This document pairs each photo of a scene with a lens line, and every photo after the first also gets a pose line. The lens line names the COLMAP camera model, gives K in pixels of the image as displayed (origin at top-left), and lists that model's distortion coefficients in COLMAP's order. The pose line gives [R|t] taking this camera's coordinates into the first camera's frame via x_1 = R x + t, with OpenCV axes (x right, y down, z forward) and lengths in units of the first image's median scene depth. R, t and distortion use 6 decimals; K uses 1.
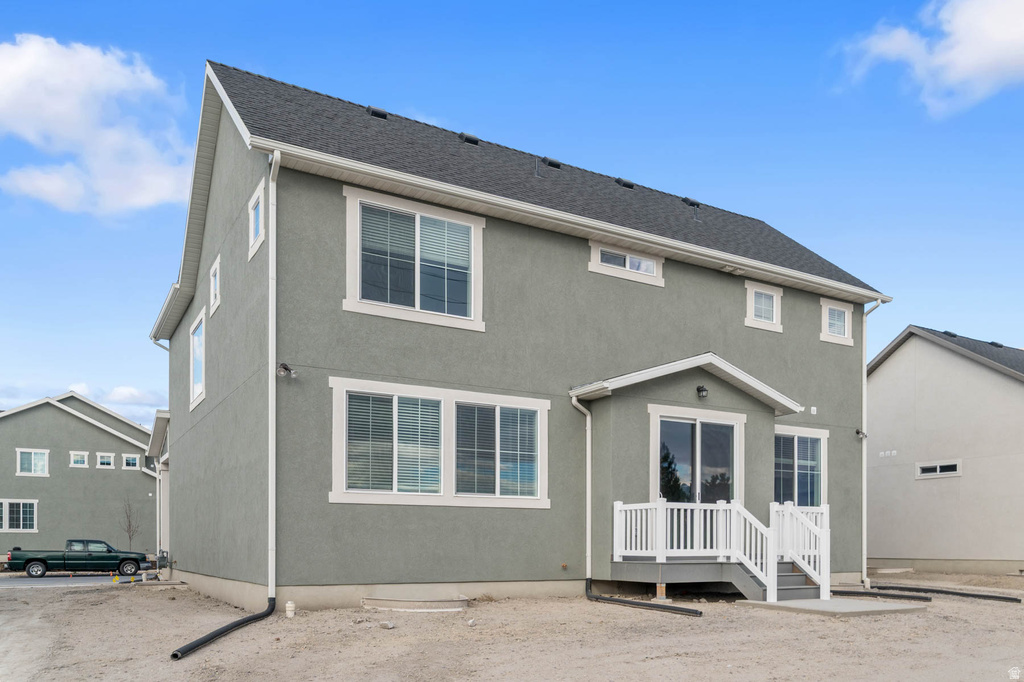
lens RADIAL K [[774.0, 0, 510.6], [0, 774.0, 341.6], [0, 0, 1]] dist [-0.001498, 0.010896]
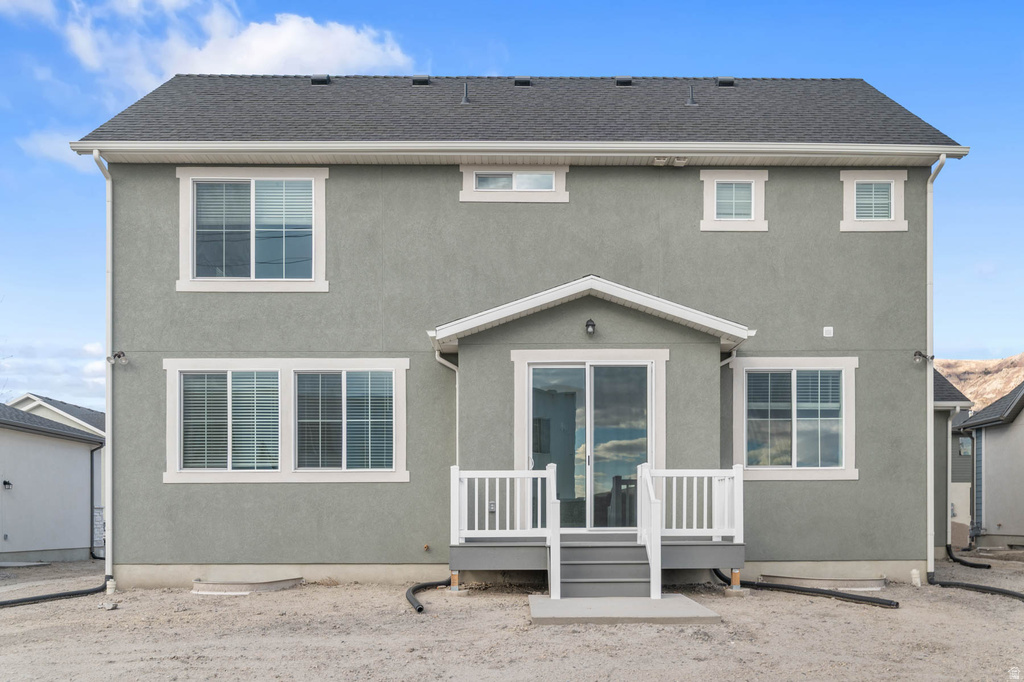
lens RADIAL K [[774.0, 0, 512.2], [0, 774.0, 339.8], [0, 0, 1]] dist [-0.001498, 0.010896]
pose [[0.871239, -0.117033, -0.476703, 0.575718], [0.129250, 0.991586, -0.007216, 0.077280], [0.473537, -0.055327, 0.879035, 0.294016]]
